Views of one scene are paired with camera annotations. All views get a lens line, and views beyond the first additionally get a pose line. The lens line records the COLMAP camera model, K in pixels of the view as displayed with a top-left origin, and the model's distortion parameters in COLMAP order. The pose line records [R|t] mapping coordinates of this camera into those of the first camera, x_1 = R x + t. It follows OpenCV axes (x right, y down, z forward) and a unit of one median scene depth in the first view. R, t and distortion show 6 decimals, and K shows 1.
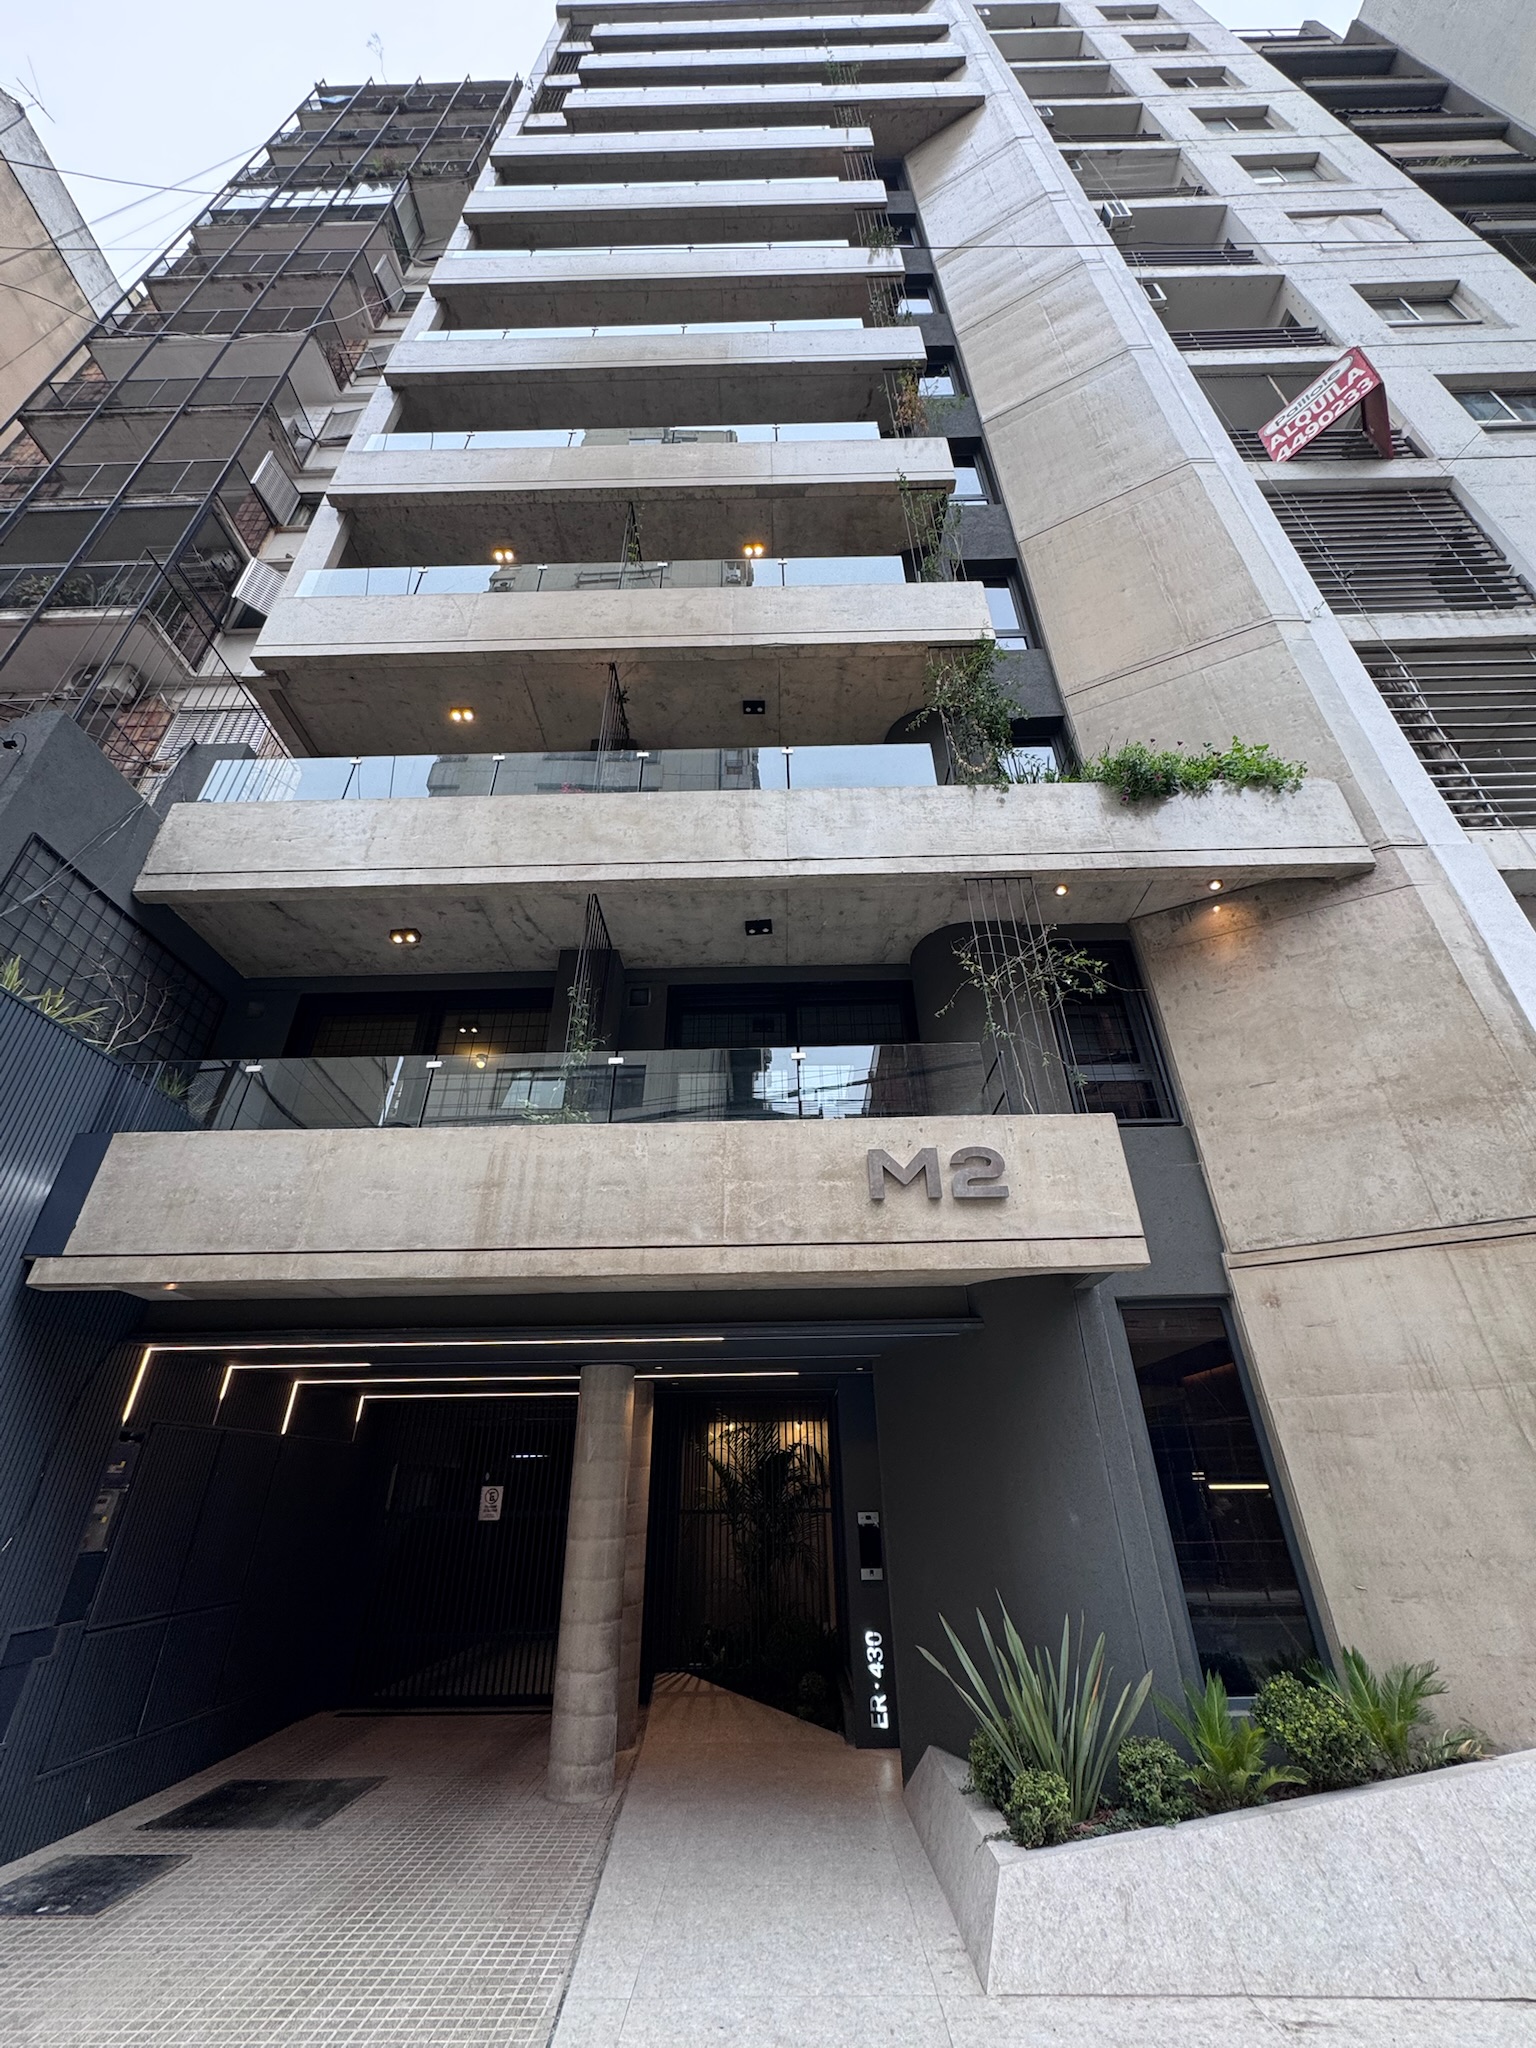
lens RADIAL K [[815.7, 0, 768.0], [0, 815.7, 1024.0], [0, 0, 1]] dist [-0.001032, -0.000097]
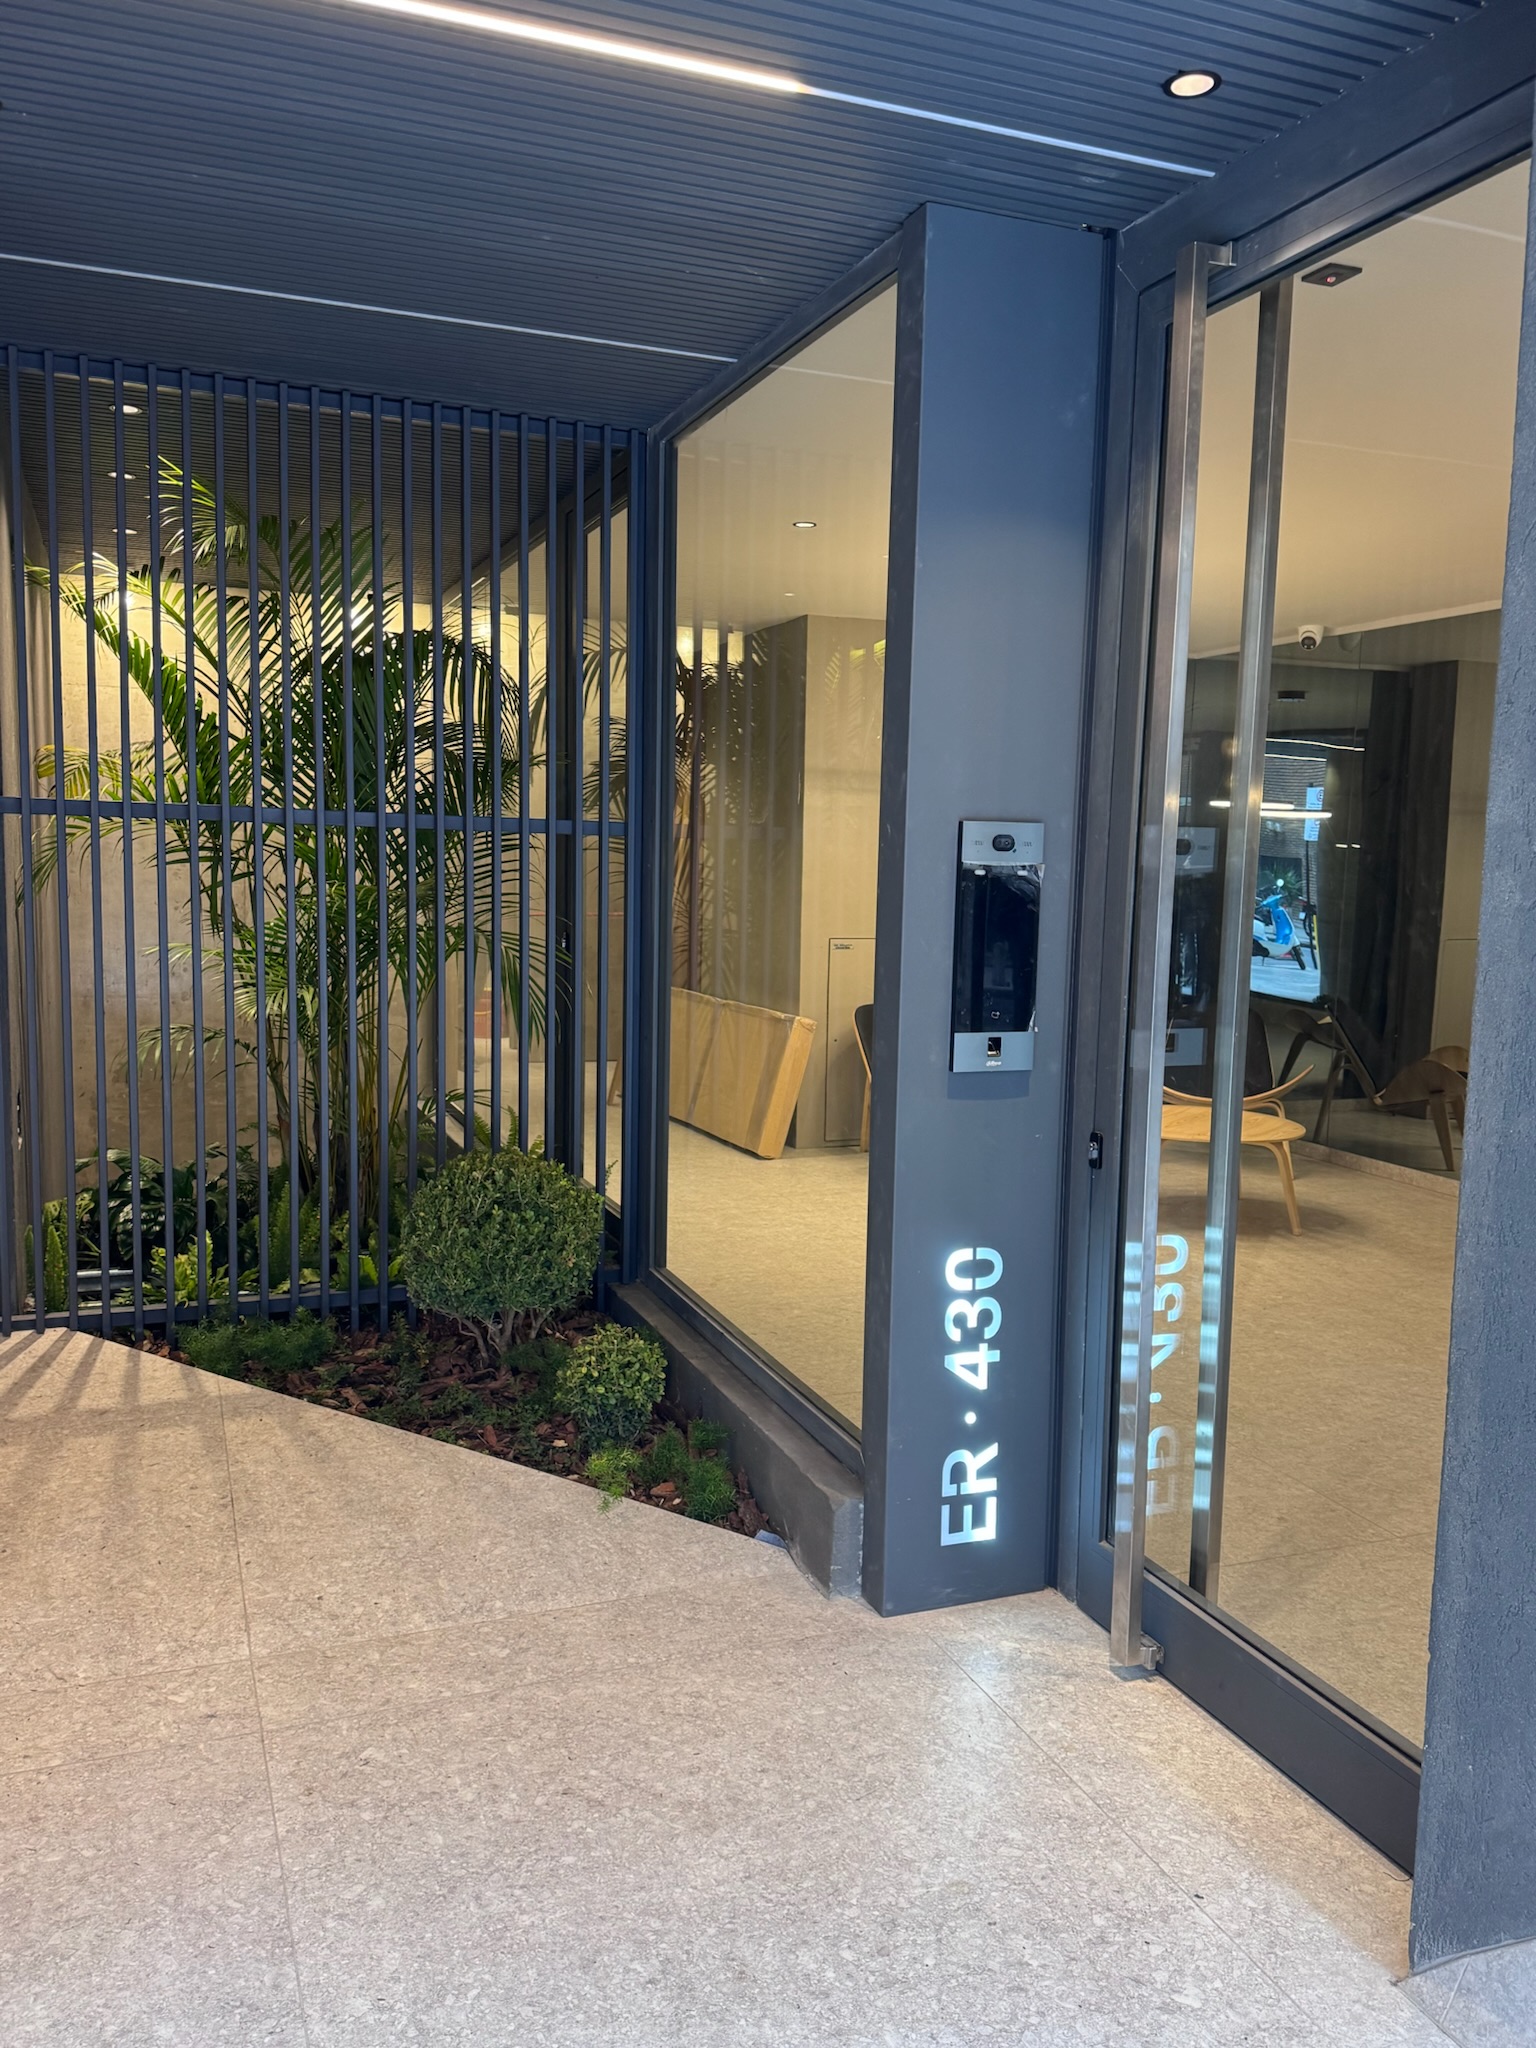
lens RADIAL K [[1602.4, 0, 768.0], [0, 1602.4, 1024.0], [0, 0, 1]] dist [0.000295, 0.000110]
pose [[0.923718, -0.009213, 0.382962, -0.107632], [-0.220460, 0.804778, 0.551117, 0.454434], [-0.313277, -0.593505, 0.741357, 0.719813]]
